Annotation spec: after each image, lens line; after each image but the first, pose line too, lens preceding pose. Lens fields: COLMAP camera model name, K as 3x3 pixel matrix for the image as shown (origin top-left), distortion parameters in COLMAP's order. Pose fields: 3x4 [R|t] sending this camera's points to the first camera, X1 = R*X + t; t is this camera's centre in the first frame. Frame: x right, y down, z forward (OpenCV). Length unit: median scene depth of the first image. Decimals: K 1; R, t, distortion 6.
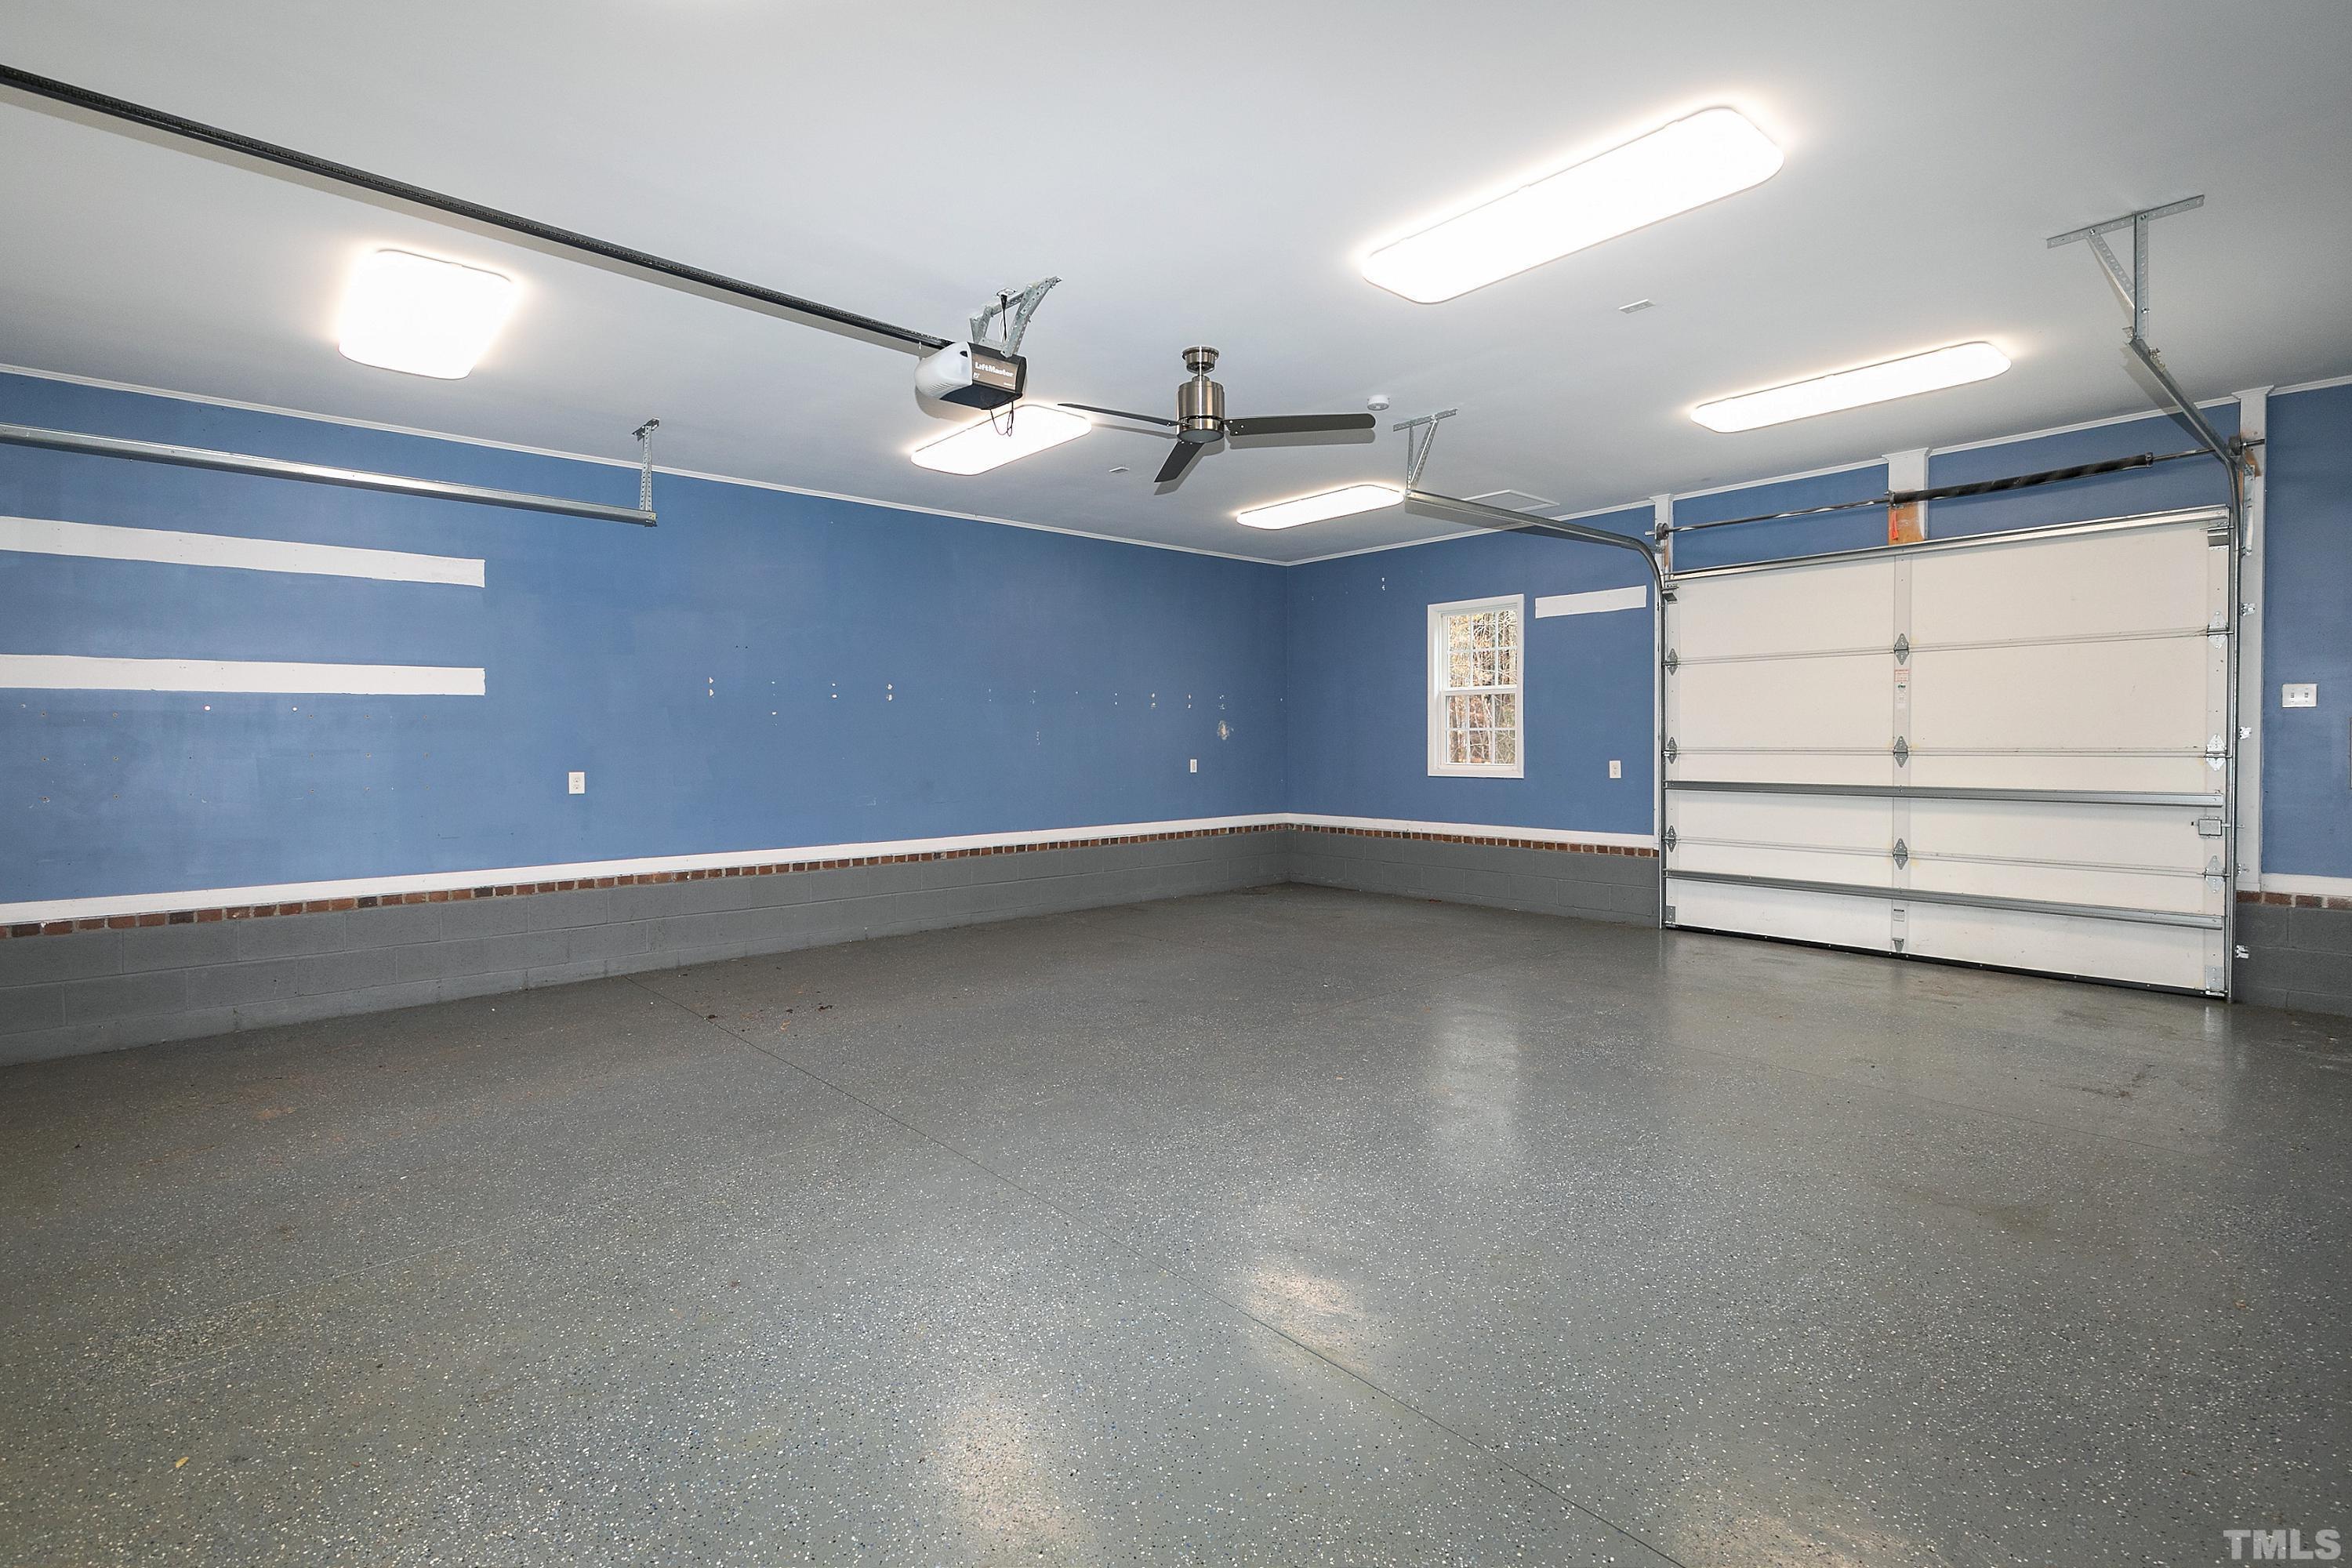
lens RADIAL K [[1062.5, 0, 1163.6], [0, 1062.5, 781.7], [0, 0, 1]] dist [0.011887, 0.000937]
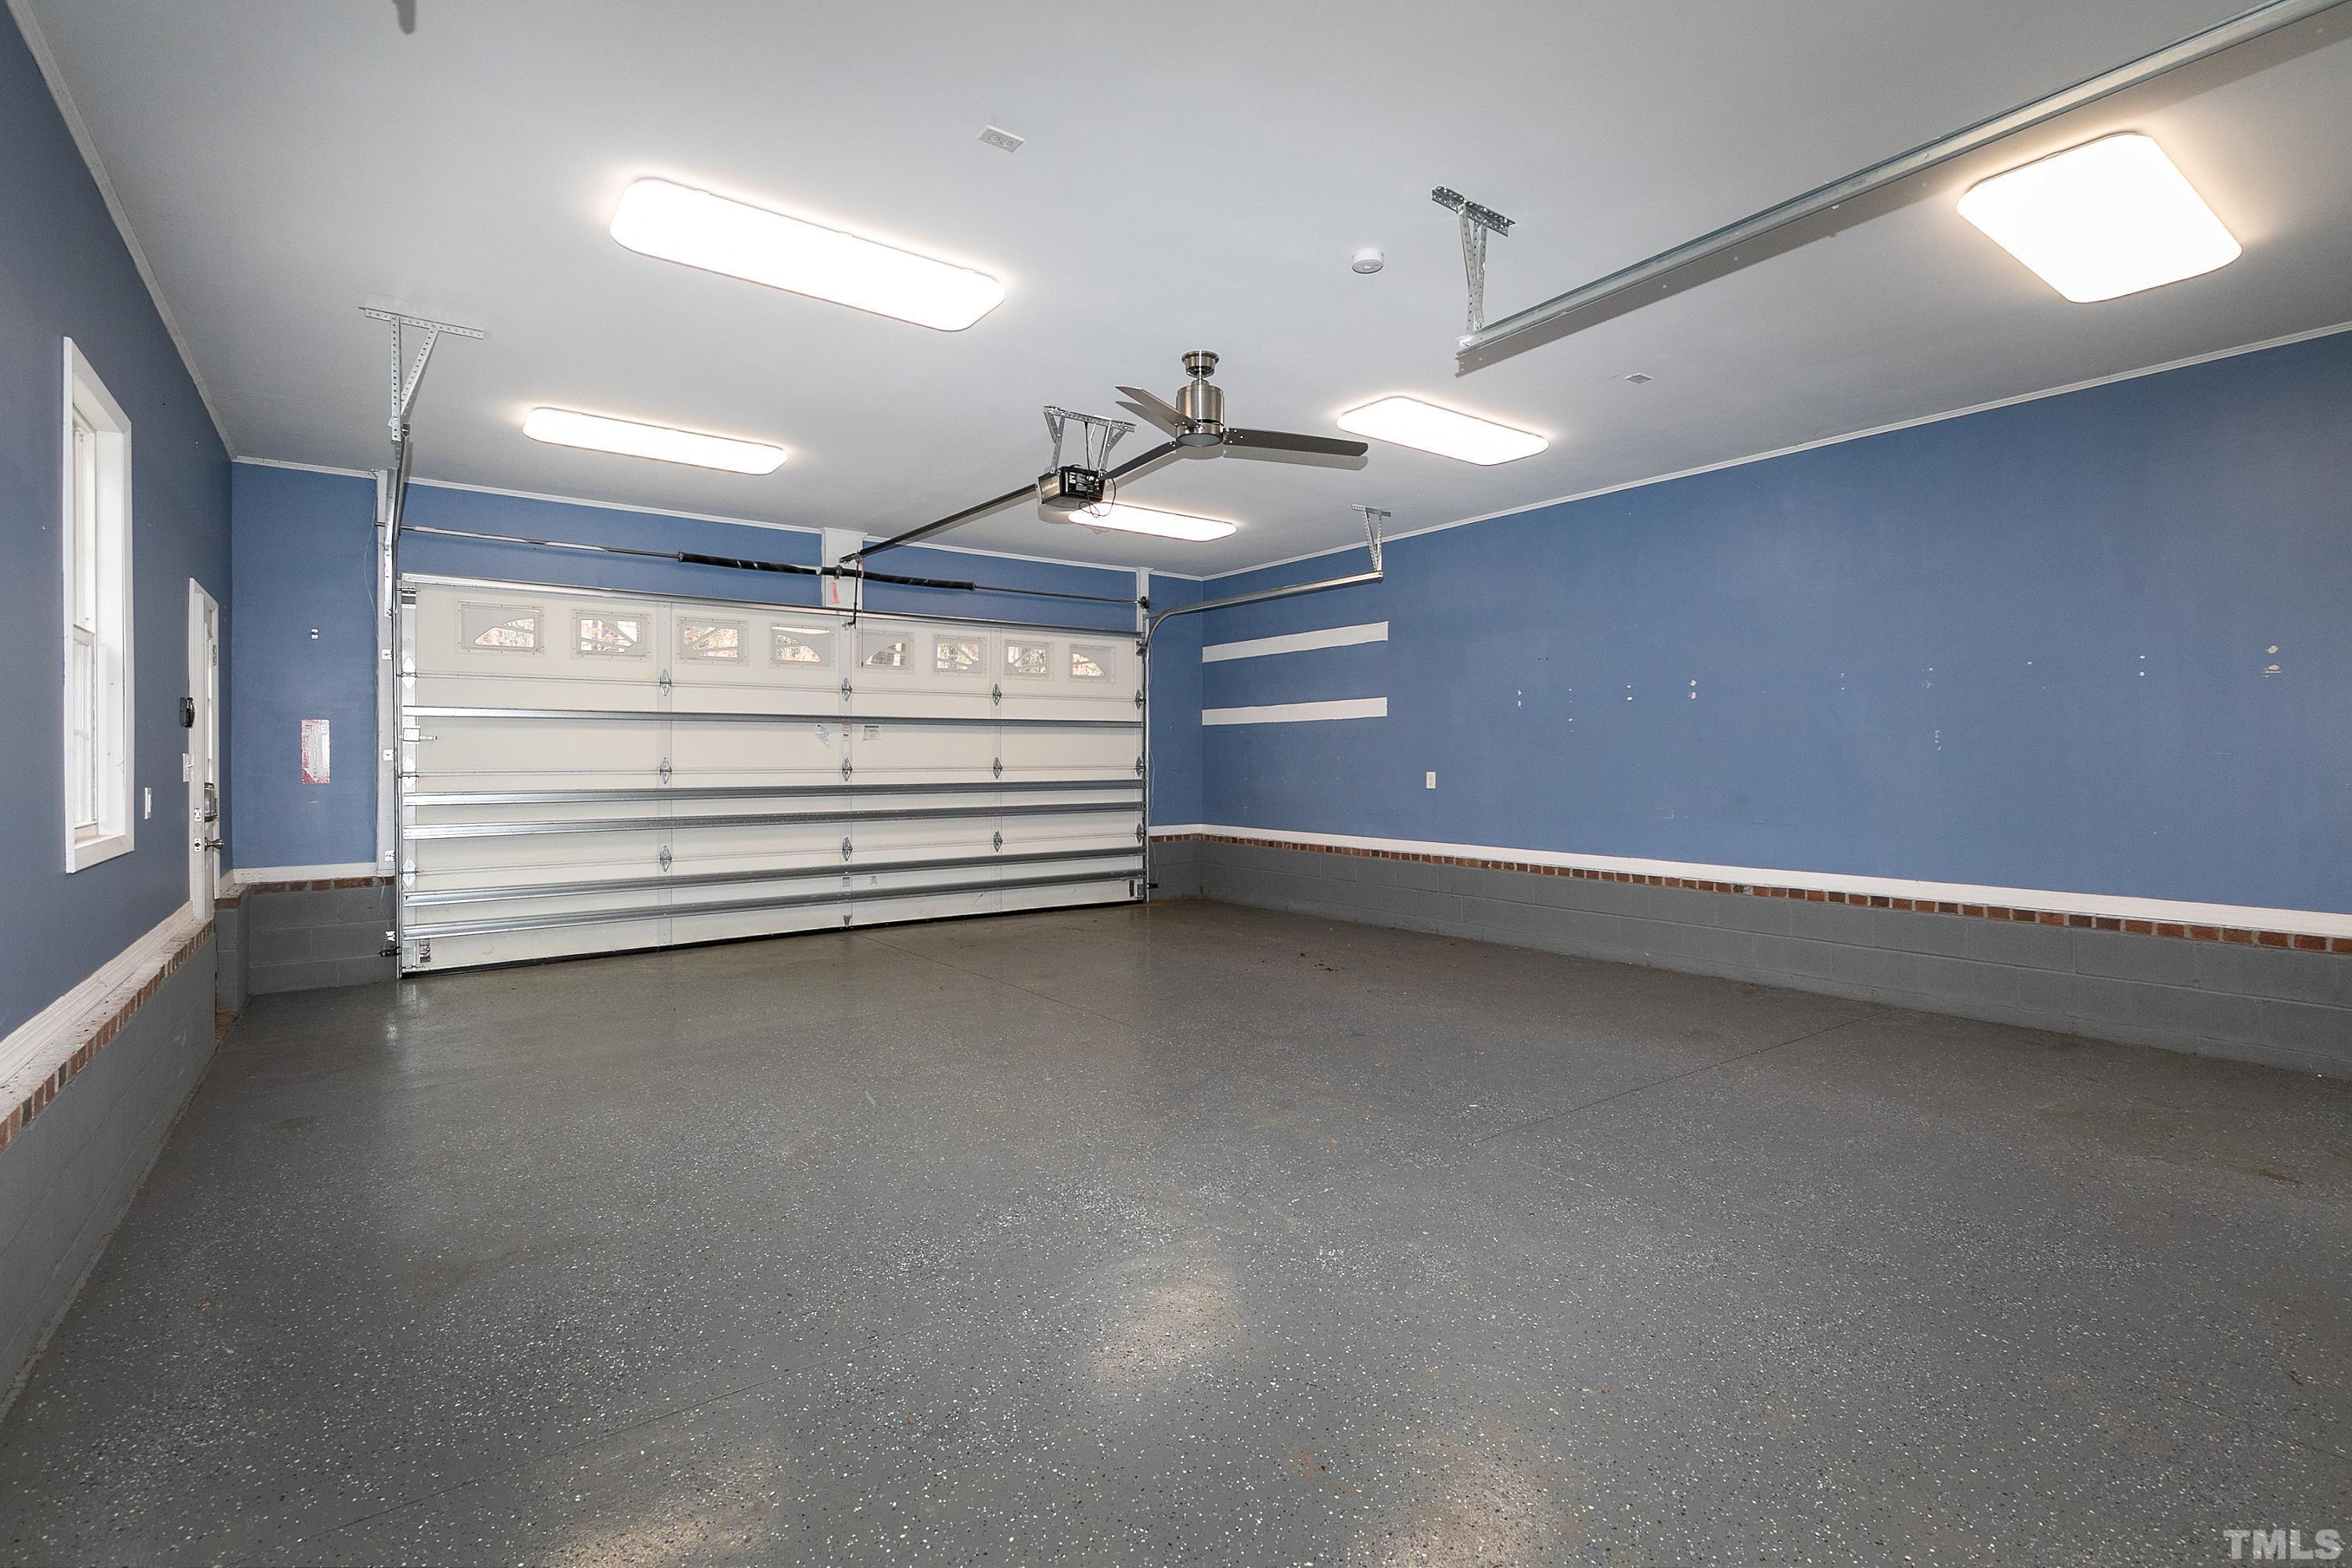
lens RADIAL K [[1062.5, 0, 1163.4], [0, 1062.5, 762.3], [0, 0, 1]] dist [0.011887, 0.000937]
pose [[-0.074987, 0.009071, -0.997143, 0.795147], [-0.035995, 0.999282, 0.011798, -0.025199], [0.996535, 0.036777, -0.074606, 0.803177]]
